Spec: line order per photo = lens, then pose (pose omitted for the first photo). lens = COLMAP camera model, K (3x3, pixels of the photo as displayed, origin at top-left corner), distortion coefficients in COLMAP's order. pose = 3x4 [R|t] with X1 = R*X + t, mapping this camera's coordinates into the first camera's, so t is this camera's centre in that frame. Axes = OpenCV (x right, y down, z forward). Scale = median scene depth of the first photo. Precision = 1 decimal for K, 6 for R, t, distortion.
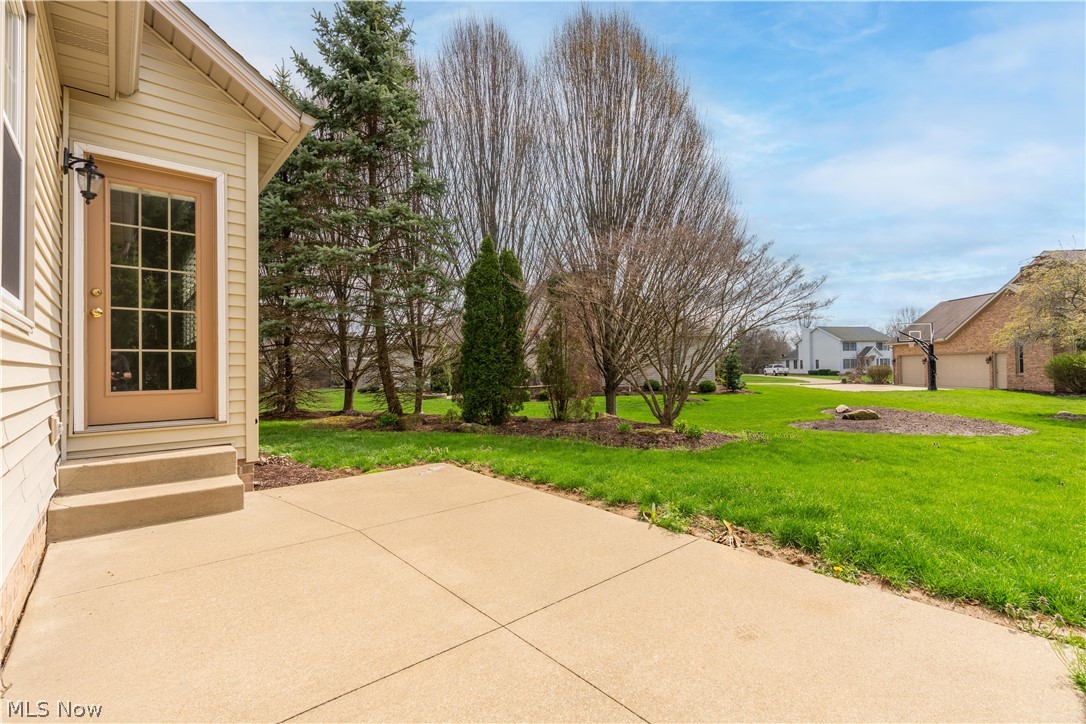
lens RADIAL K [[489.7, 0, 543.0], [0, 489.7, 362.0], [0, 0, 1]] dist [-0.000610, 0.000062]
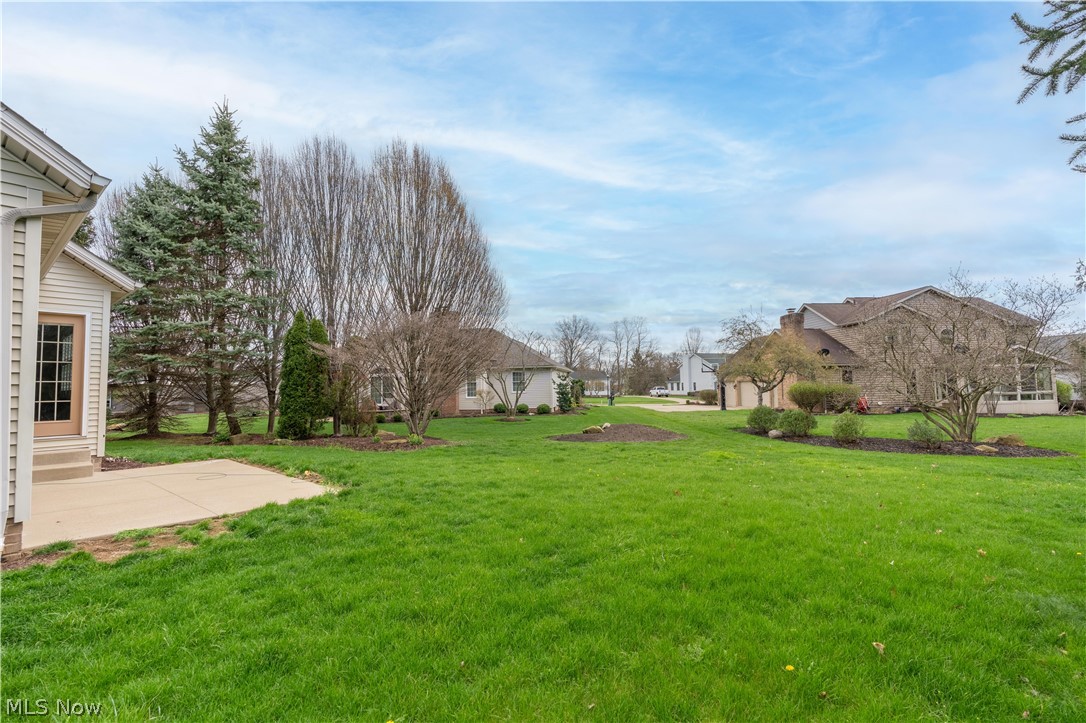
lens RADIAL K [[496.6, 0, 543.0], [0, 496.6, 361.5], [0, 0, 1]] dist [-0.000921, -0.000275]
pose [[0.989878, 0.008367, 0.141671, 0.859645], [-0.002725, 0.999197, -0.039972, -0.102505], [-0.141892, 0.039181, 0.989106, -1.211007]]
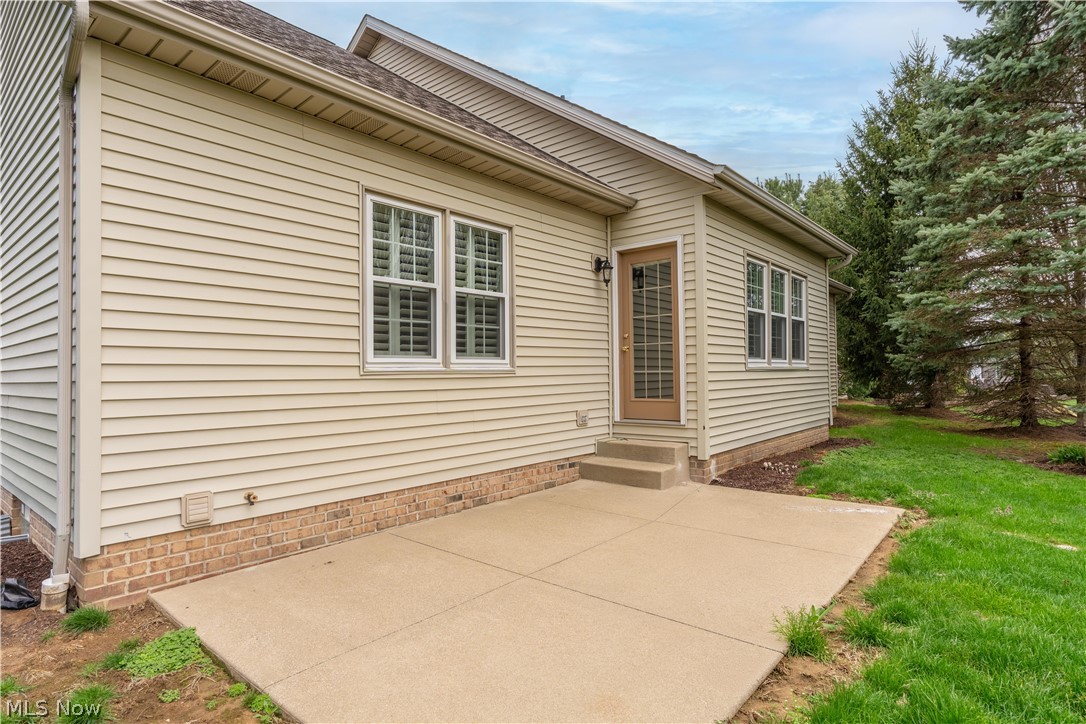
lens RADIAL K [[578.9, 0, 543.0], [0, 578.9, 362.0], [0, 0, 1]] dist [0.000666, 0.000098]
pose [[0.145316, -0.006436, -0.989364, 0.858452], [0.018978, 0.999813, -0.003716, -0.050319], [0.989203, -0.018236, 0.145411, 0.419789]]
